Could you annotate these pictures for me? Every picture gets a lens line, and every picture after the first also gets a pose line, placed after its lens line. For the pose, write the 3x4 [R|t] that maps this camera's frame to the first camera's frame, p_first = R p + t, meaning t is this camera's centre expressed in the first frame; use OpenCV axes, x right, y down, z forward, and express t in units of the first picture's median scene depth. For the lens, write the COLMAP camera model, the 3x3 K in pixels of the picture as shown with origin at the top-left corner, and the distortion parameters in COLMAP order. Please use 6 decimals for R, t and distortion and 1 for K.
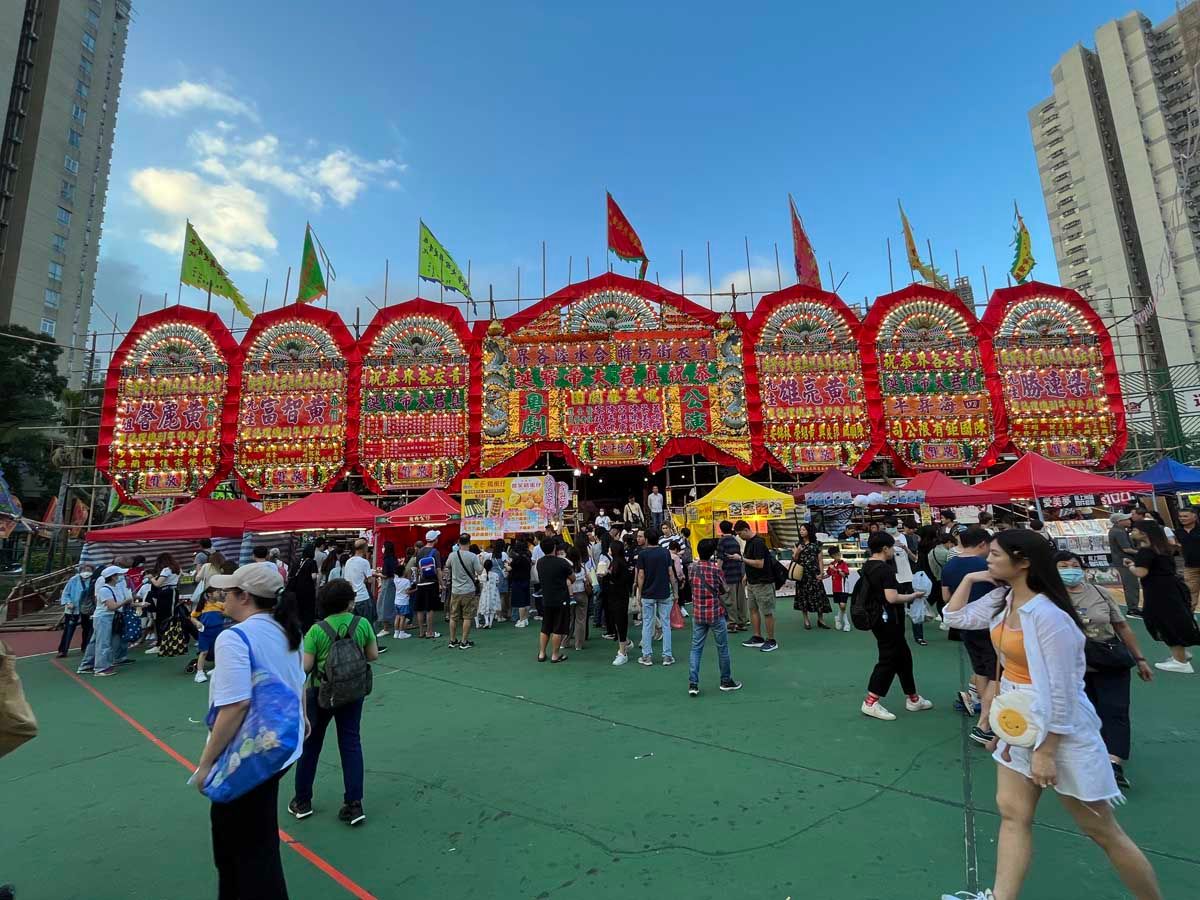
lens RADIAL K [[482.7, 0, 597.2], [0, 482.7, 455.8], [0, 0, 1]] dist [0.007953, 0.000938]
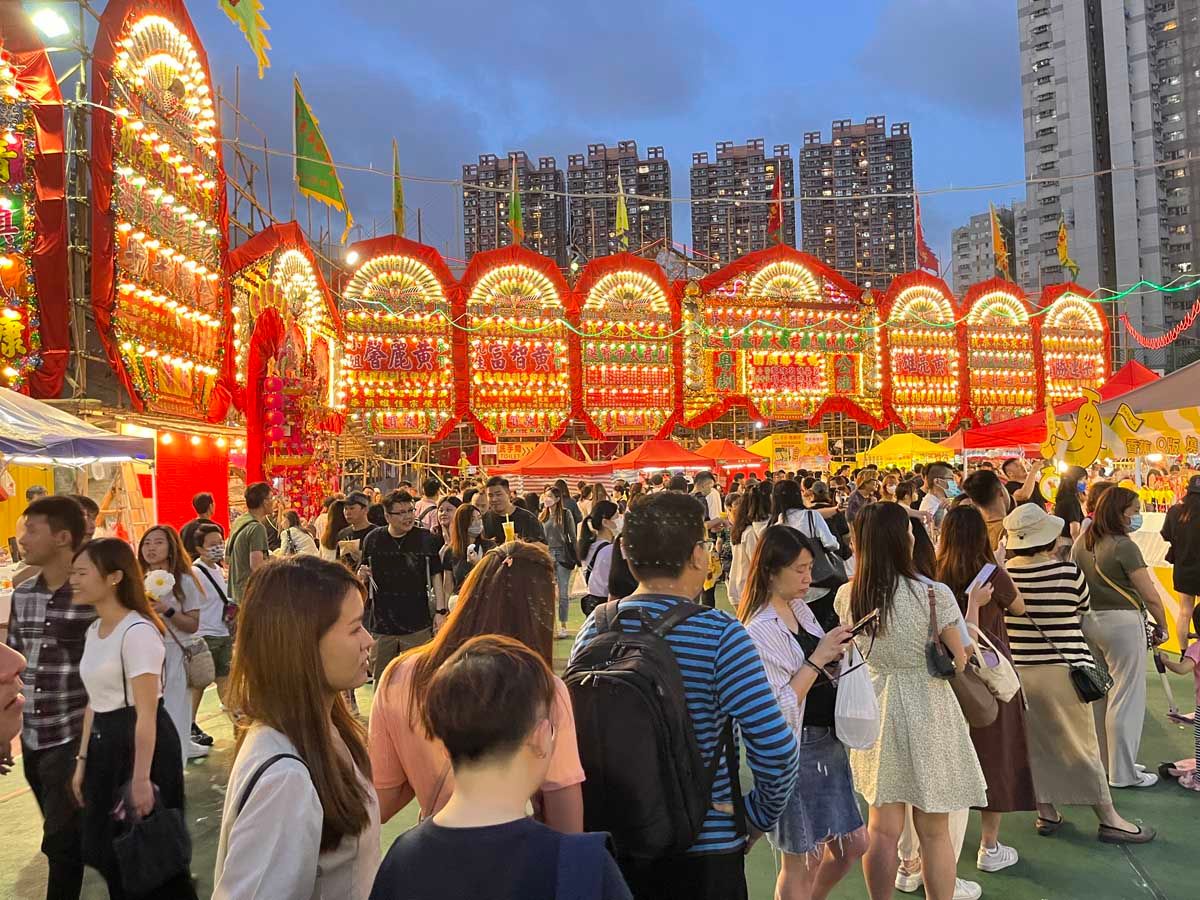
lens RADIAL K [[916.3, 0, 600.5], [0, 916.3, 450.8], [0, 0, 1]] dist [0.044407, -0.023928]
pose [[0.929938, 0.017924, 0.367279, -1.186824], [-0.053860, 0.994678, 0.087830, -0.075689], [-0.363750, -0.101458, 0.925955, -0.892087]]
